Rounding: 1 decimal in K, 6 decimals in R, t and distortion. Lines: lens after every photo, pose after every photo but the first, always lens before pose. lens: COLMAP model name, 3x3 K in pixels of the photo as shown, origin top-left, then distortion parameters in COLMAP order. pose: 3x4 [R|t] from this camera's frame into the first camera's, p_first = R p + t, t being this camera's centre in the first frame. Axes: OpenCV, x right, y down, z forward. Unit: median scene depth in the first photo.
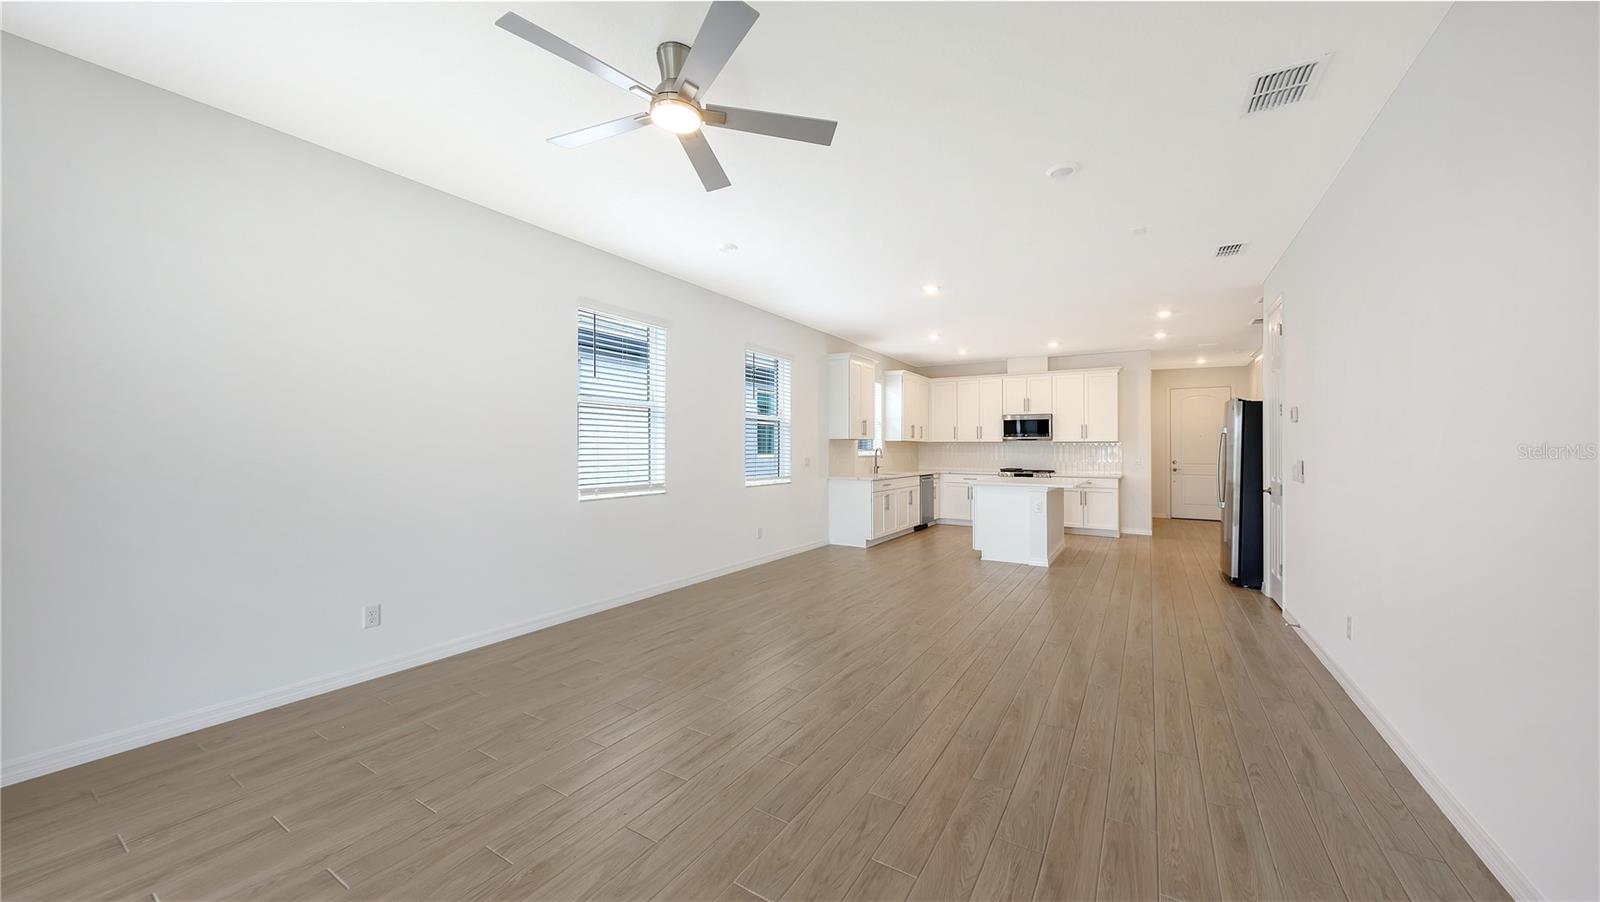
lens RADIAL K [[554.5, 0, 807.2], [0, 554.5, 449.6], [0, 0, 1]] dist [0.001291, -0.000262]
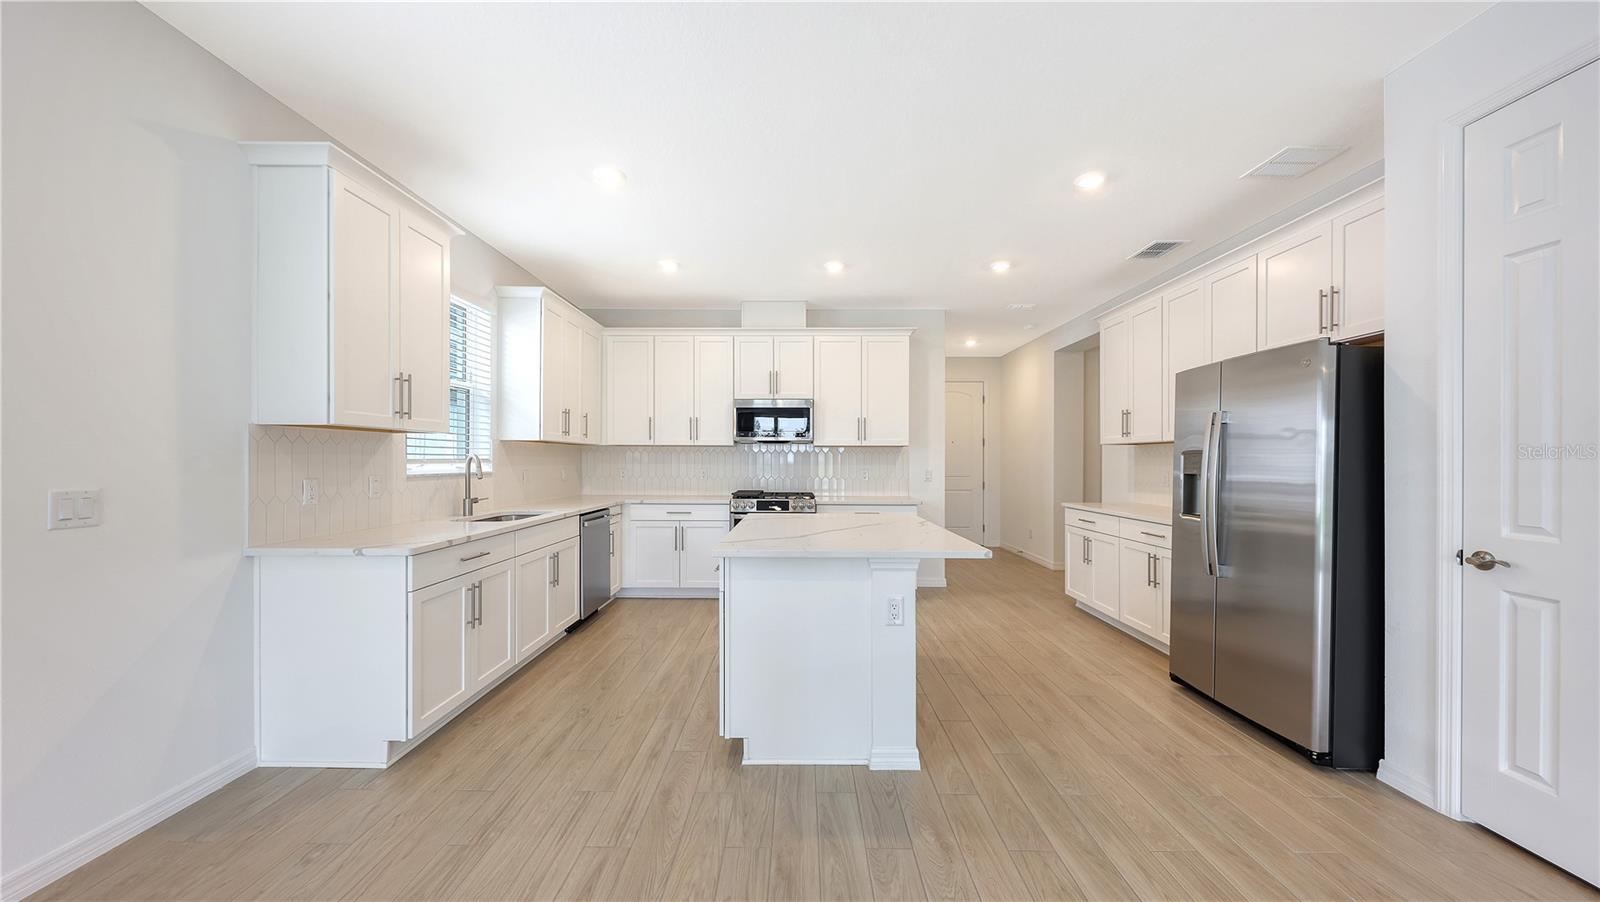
lens RADIAL K [[527.4, 0, 799.5], [0, 527.4, 457.0], [0, 0, 1]] dist [-0.000407, 0.000043]
pose [[0.845616, 0.000914, 0.533791, 0.123151], [0.001776, 0.999988, -0.004526, 0.000752], [-0.533789, 0.004775, 0.845604, 0.525677]]
